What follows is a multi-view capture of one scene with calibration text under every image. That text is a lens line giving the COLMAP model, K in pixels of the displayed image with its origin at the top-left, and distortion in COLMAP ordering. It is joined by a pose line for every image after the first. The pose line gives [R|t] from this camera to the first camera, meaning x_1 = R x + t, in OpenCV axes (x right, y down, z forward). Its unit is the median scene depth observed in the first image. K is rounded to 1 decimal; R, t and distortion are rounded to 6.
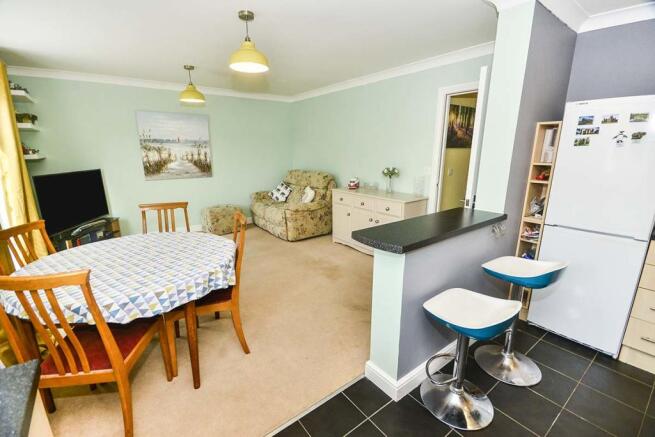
lens RADIAL K [[300.2, 0, 327.0], [0, 300.2, 220.0], [0, 0, 1]] dist [-0.000733, 0.000022]
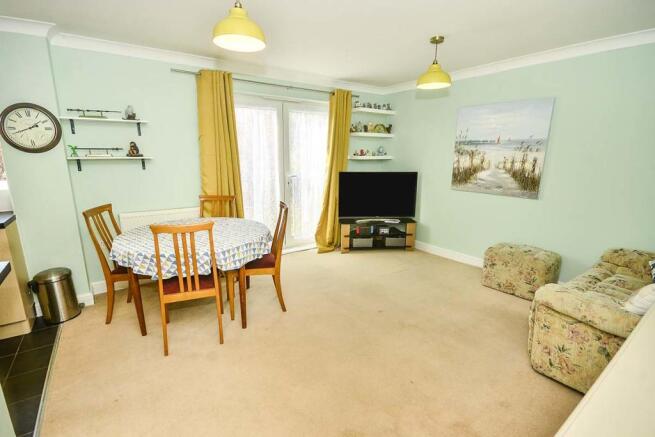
lens RADIAL K [[300.2, 0, 325.7], [0, 300.2, 221.2], [0, 0, 1]] dist [-0.000733, 0.000022]
pose [[-0.026034, 0.220774, -0.974977, 0.253841], [-0.240930, 0.945172, 0.220458, -0.144984], [0.970193, 0.240640, 0.028584, 0.632488]]
